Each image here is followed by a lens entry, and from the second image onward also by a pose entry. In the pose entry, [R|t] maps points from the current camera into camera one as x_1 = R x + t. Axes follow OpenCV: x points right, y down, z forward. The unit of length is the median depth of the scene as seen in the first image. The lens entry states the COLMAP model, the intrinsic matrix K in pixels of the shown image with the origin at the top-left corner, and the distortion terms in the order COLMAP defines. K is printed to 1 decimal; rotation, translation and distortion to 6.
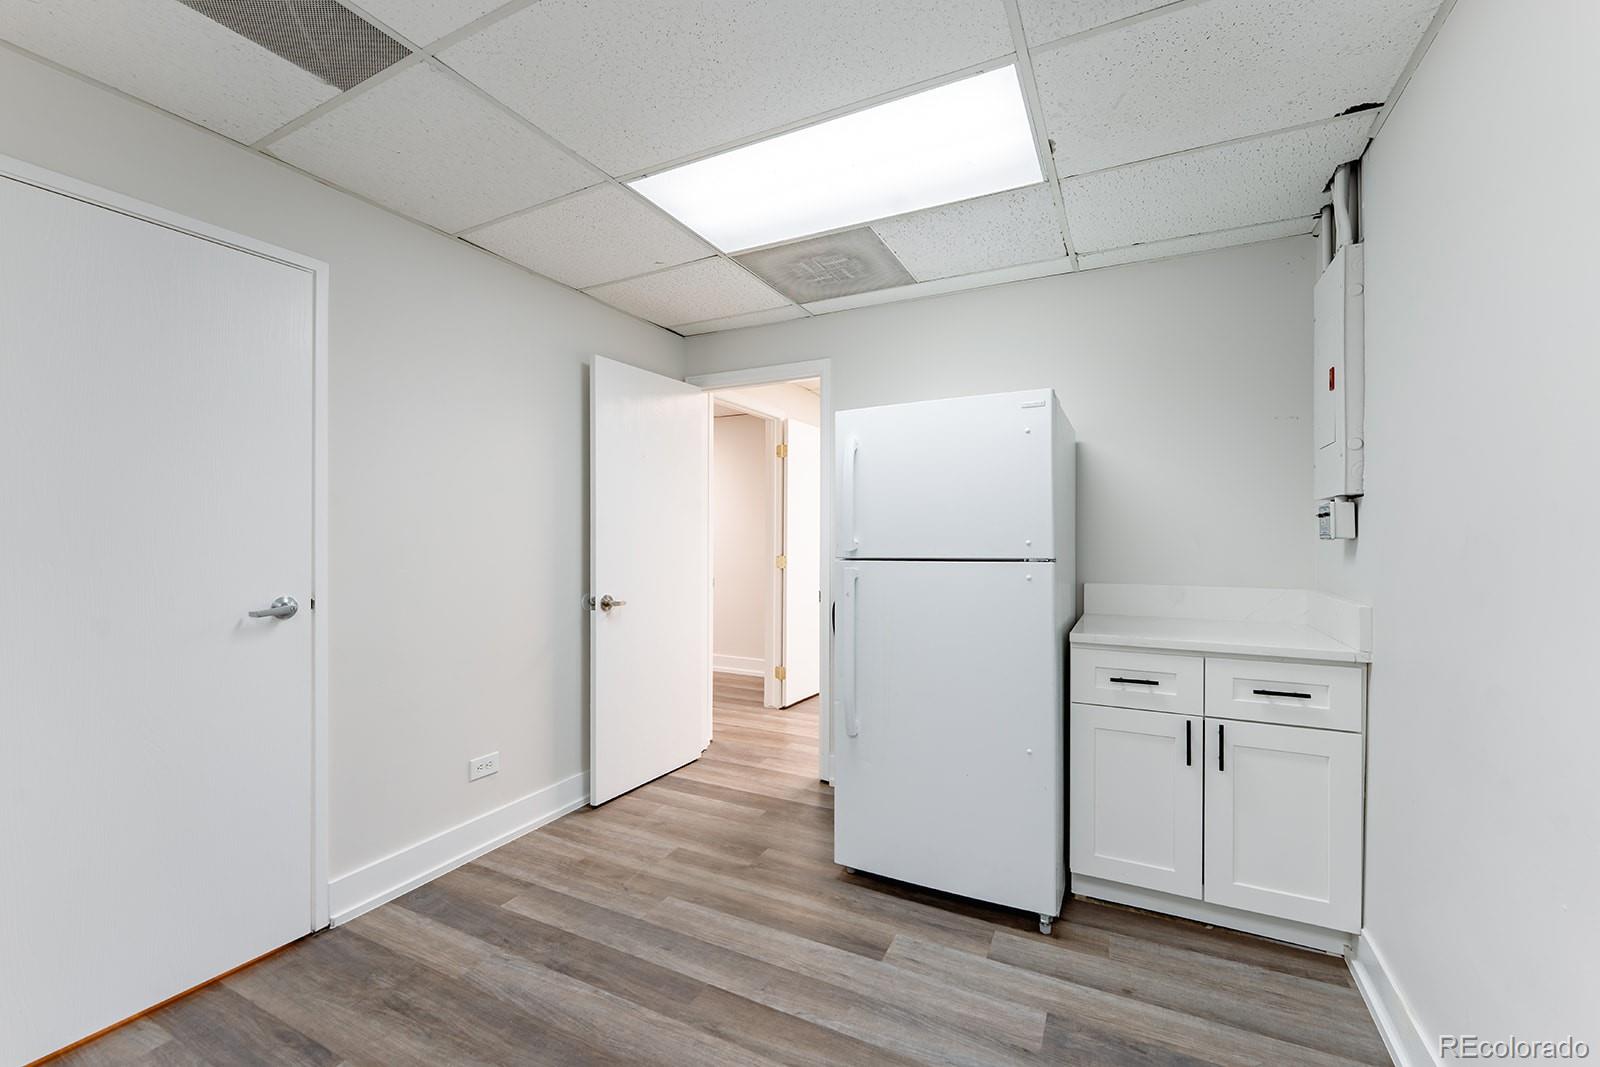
lens RADIAL K [[649.4, 0, 802.8], [0, 649.4, 535.2], [0, 0, 1]] dist [-0.008555, -0.000128]
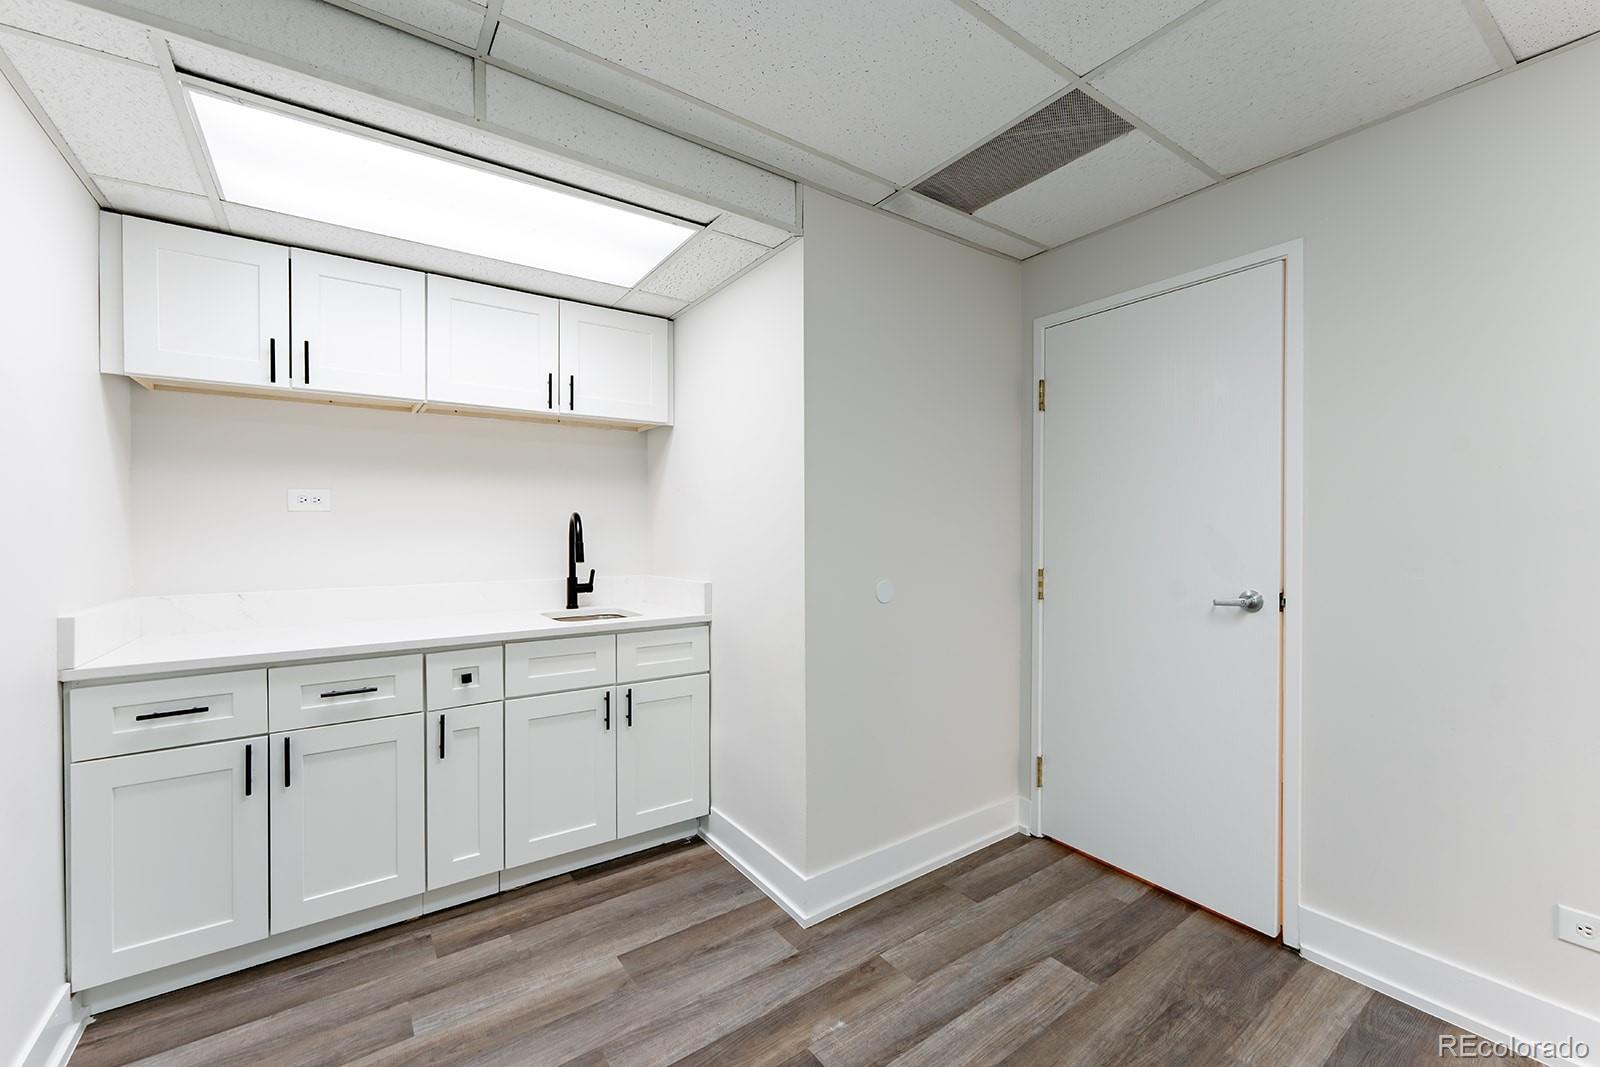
lens RADIAL K [[649.4, 0, 803.8], [0, 649.4, 532.8], [0, 0, 1]] dist [-0.008555, -0.000128]
pose [[-0.466816, 0.002133, -0.884352, 0.447452], [-0.001349, 0.999994, 0.003124, 0.000912], [0.884353, 0.002651, -0.466811, 0.855696]]
